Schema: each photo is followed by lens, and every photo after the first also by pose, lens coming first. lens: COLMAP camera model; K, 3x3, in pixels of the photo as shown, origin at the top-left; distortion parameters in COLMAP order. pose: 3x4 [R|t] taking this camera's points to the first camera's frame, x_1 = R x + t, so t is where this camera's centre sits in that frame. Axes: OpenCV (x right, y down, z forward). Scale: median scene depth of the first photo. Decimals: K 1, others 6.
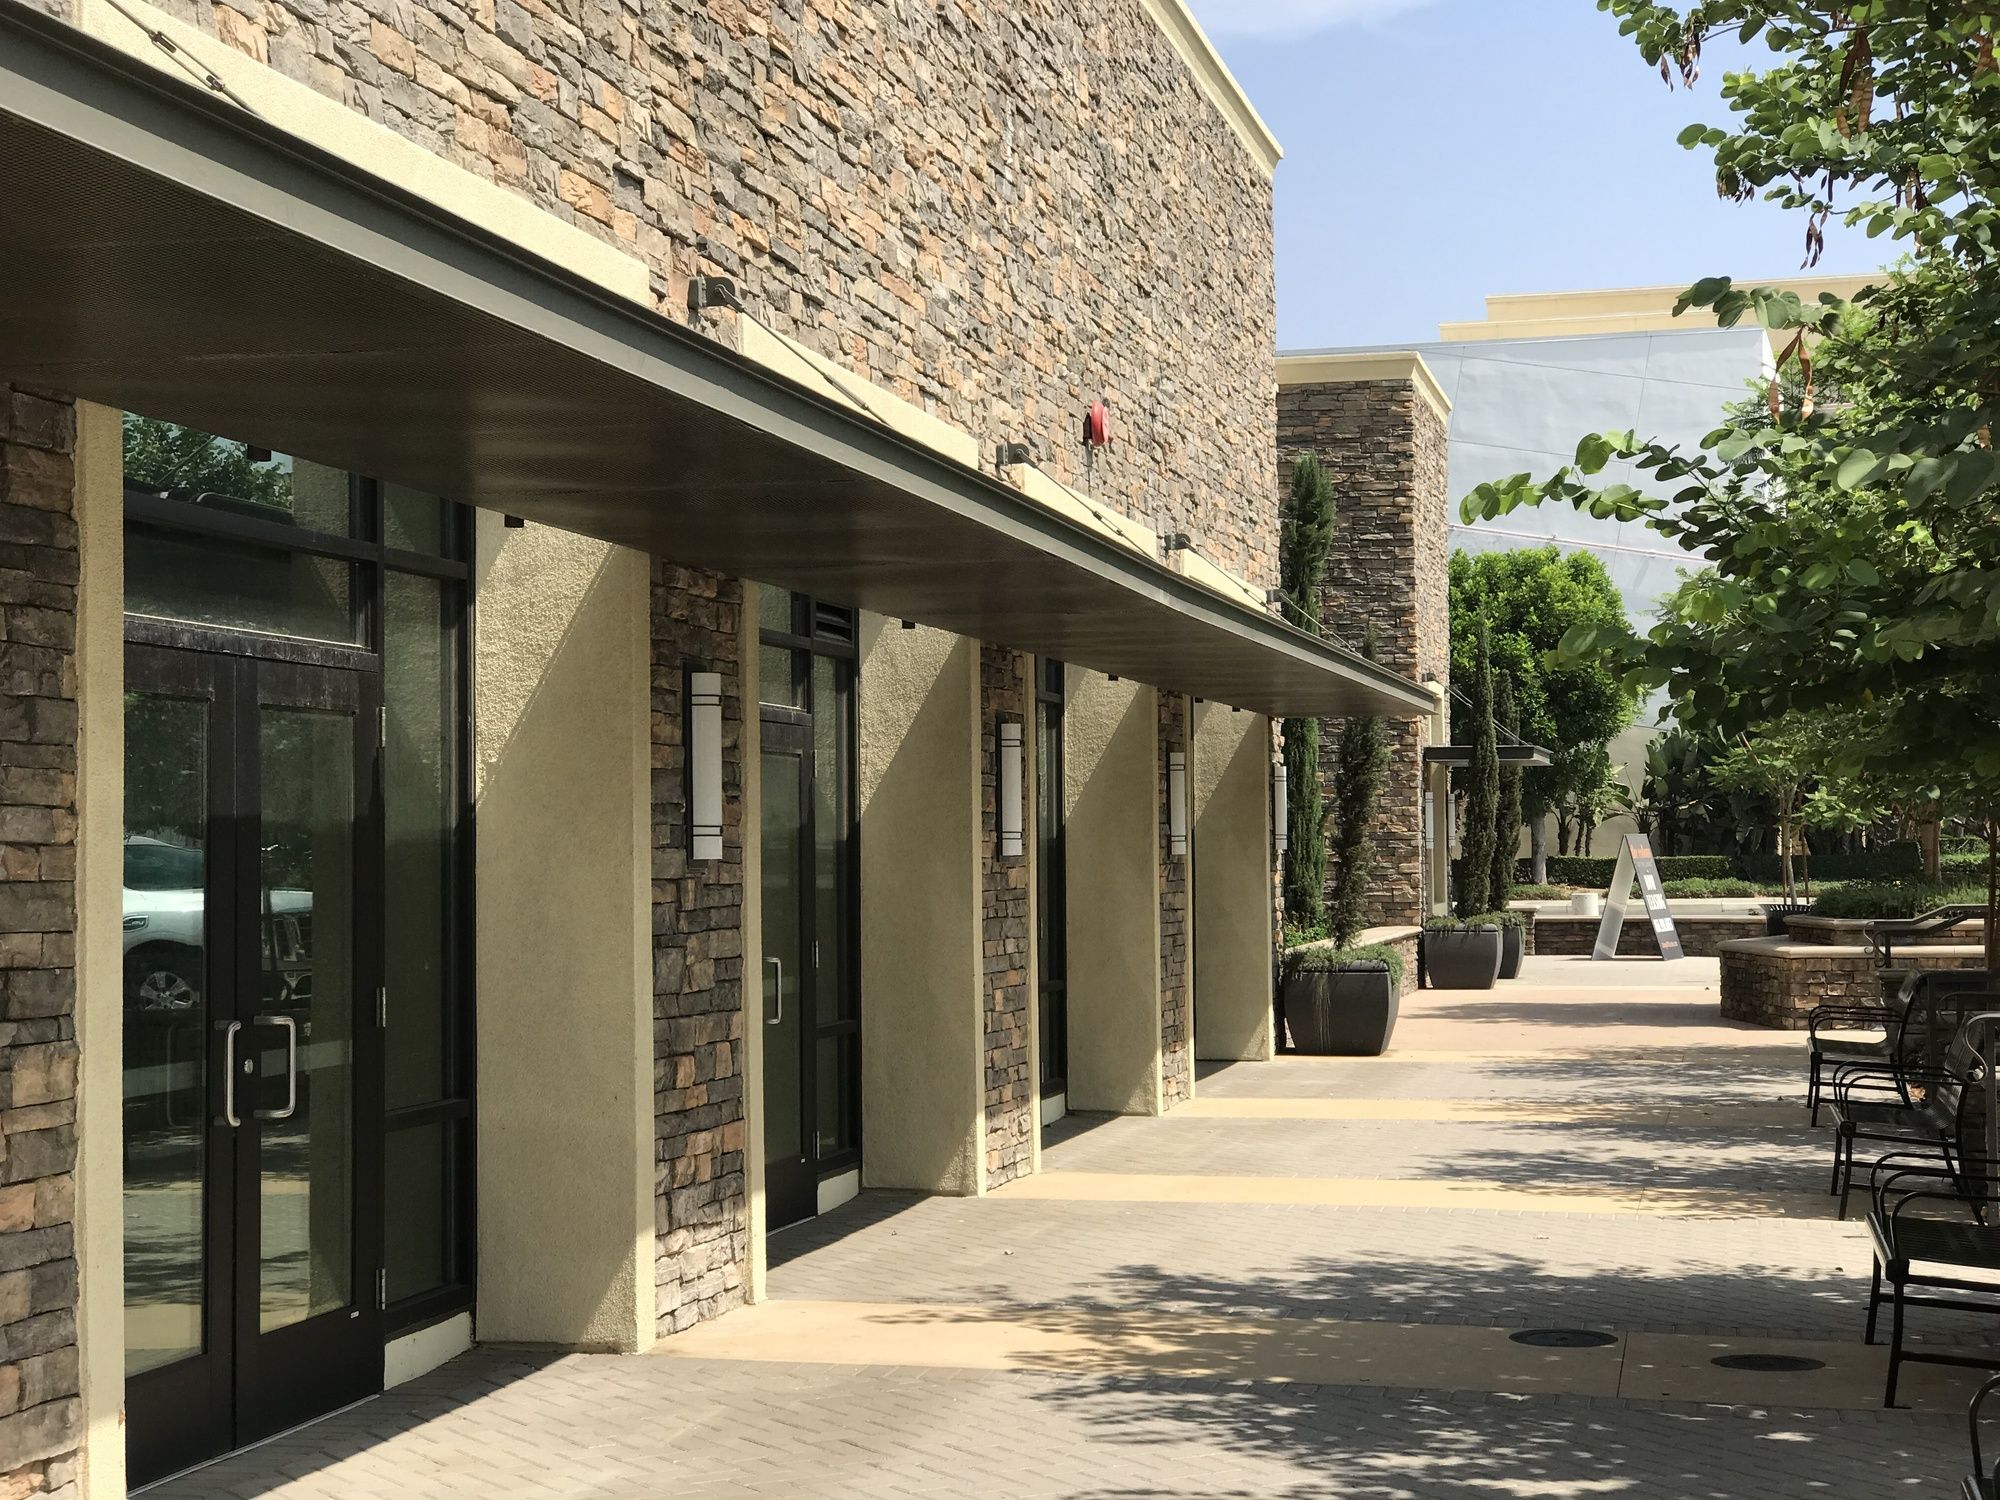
lens RADIAL K [[3313.4, 0, 1000.7], [0, 3313.4, 758.2], [0, 0, 1]] dist [0.044242, 0.000000]
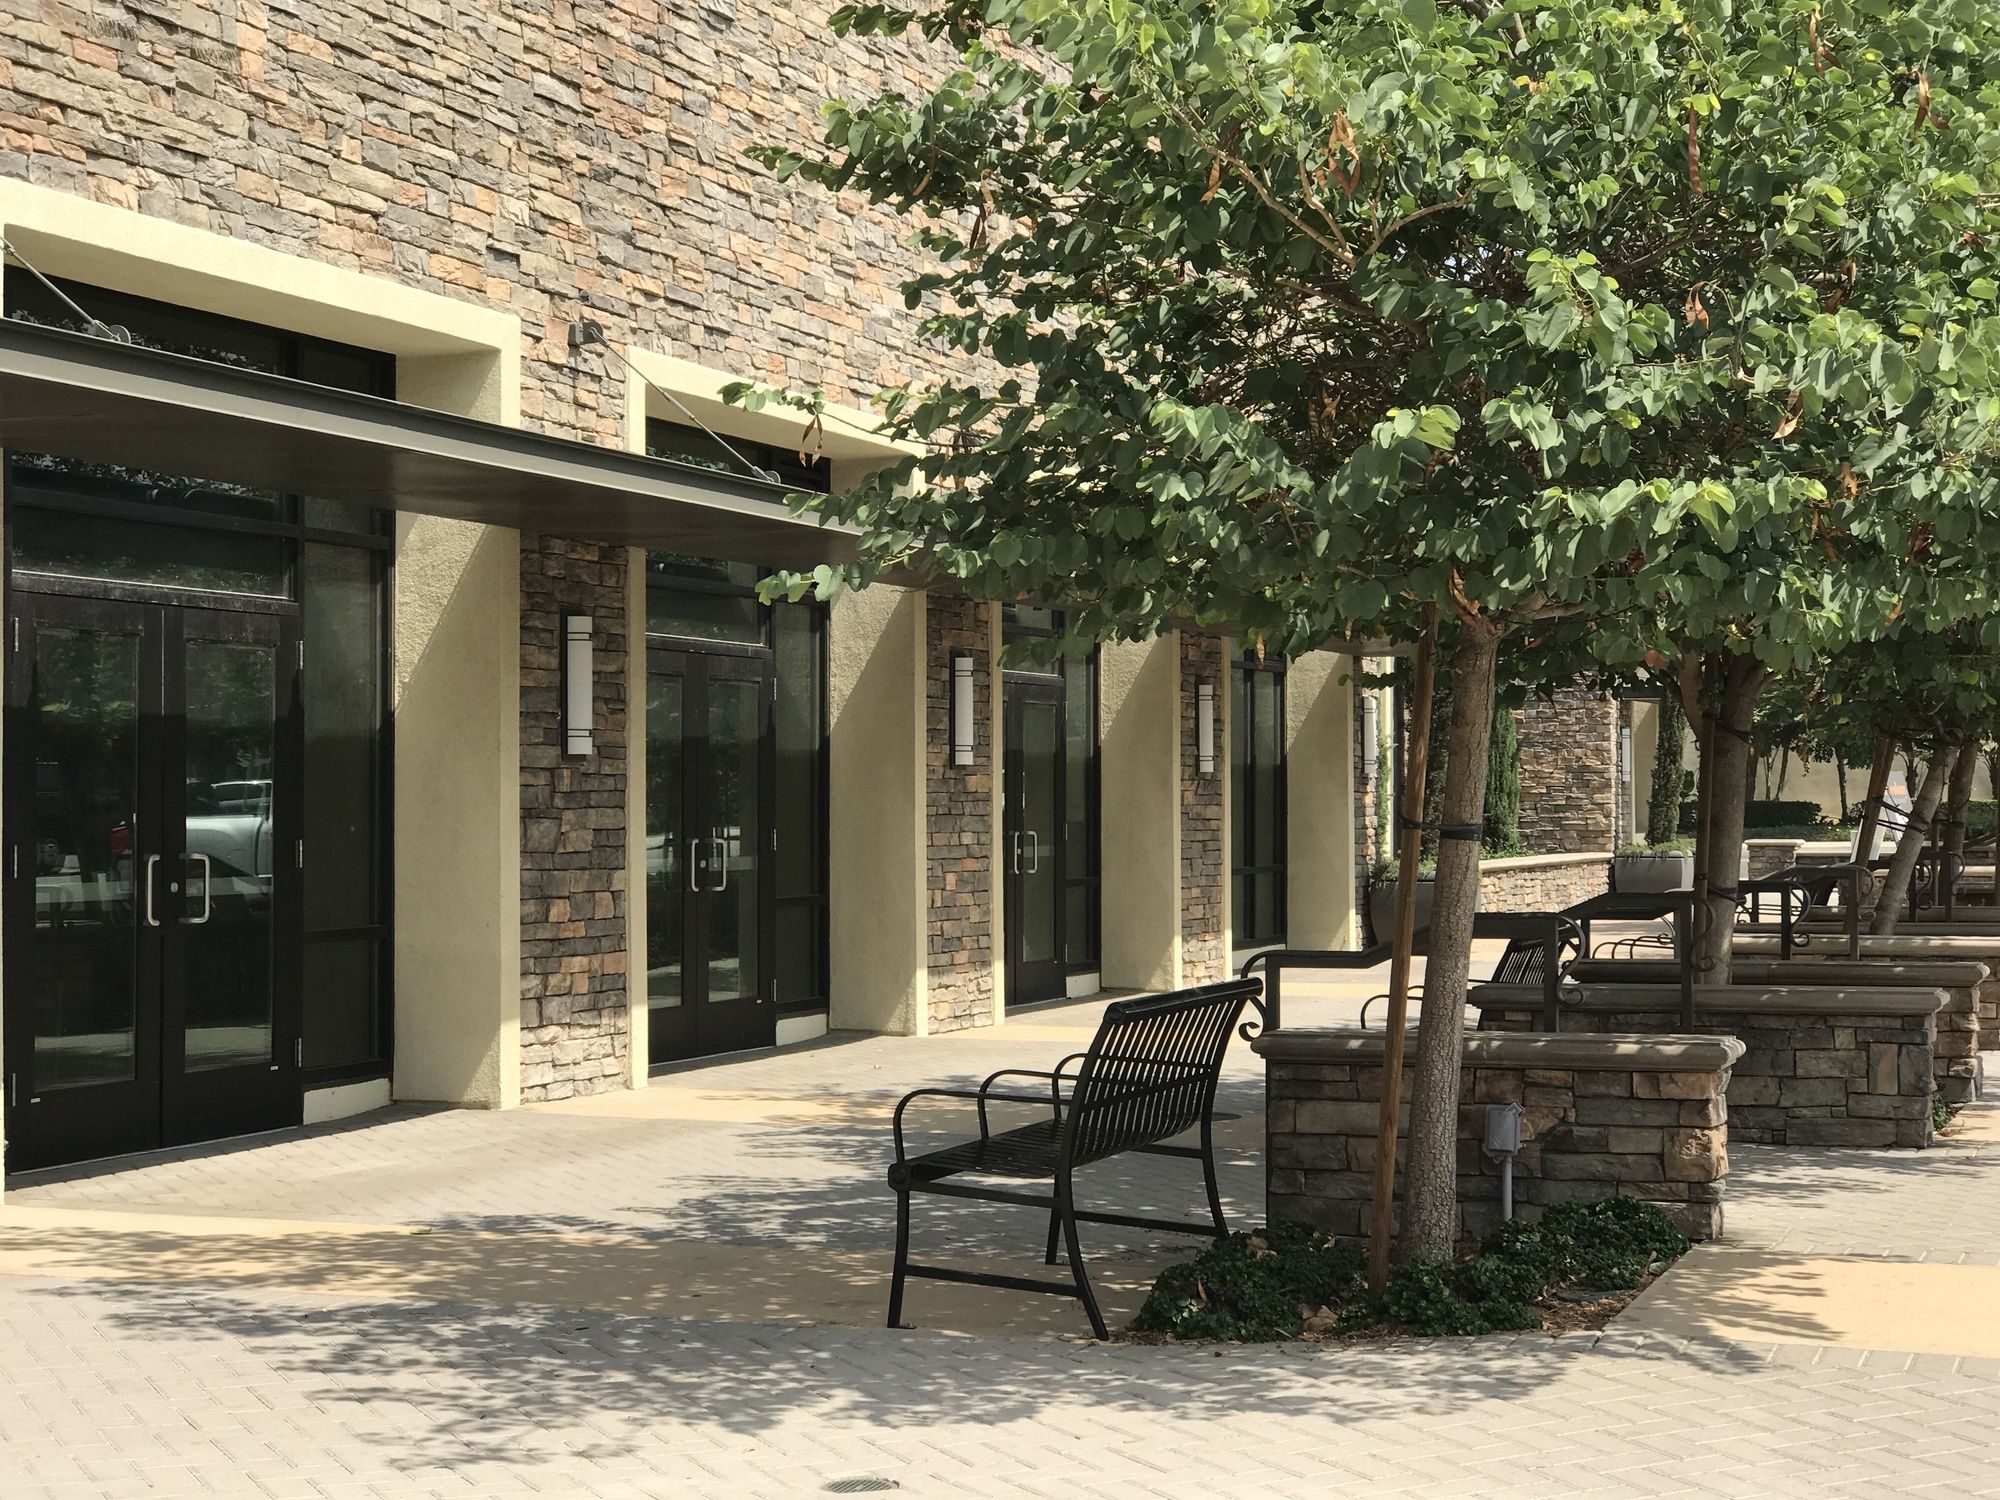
lens RADIAL K [[3313.4, 0, 999.3], [0, 3313.4, 741.7], [0, 0, 1]] dist [0.044242, 0.000000]
pose [[0.989765, 0.001869, -0.142692, 0.272483], [-0.000379, 0.999945, 0.010467, 0.011096], [0.142703, -0.010306, 0.989712, -0.311171]]
